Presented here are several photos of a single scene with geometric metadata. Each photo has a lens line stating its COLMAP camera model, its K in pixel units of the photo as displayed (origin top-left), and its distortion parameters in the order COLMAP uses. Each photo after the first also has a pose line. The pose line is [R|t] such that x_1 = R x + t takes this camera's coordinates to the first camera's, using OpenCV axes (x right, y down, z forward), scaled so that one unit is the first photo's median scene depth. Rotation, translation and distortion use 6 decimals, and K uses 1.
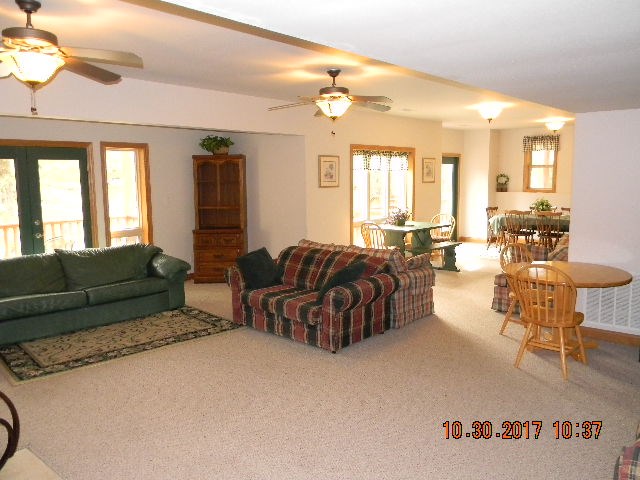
lens RADIAL K [[523.1, 0, 324.6], [0, 523.1, 249.5], [0, 0, 1]] dist [-0.002433, 0.004215]
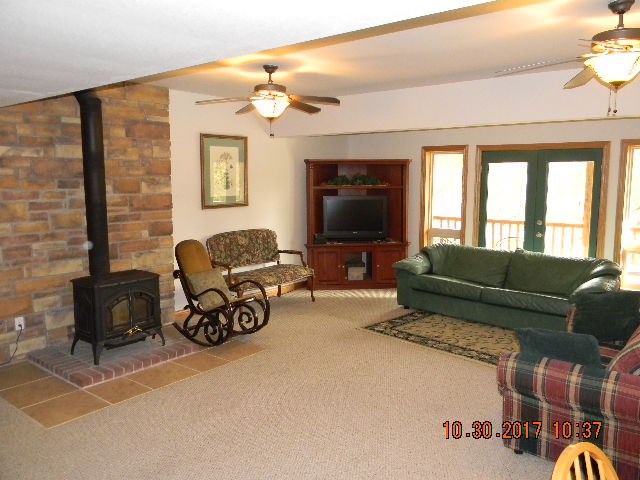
lens RADIAL K [[523.1, 0, 316.2], [0, 523.1, 227.1], [0, 0, 1]] dist [-0.002433, 0.004215]
pose [[0.007507, 0.103534, -0.994598, 0.598625], [-0.147666, 0.983836, 0.101299, -0.101080], [0.989009, 0.146108, 0.022675, 0.661995]]
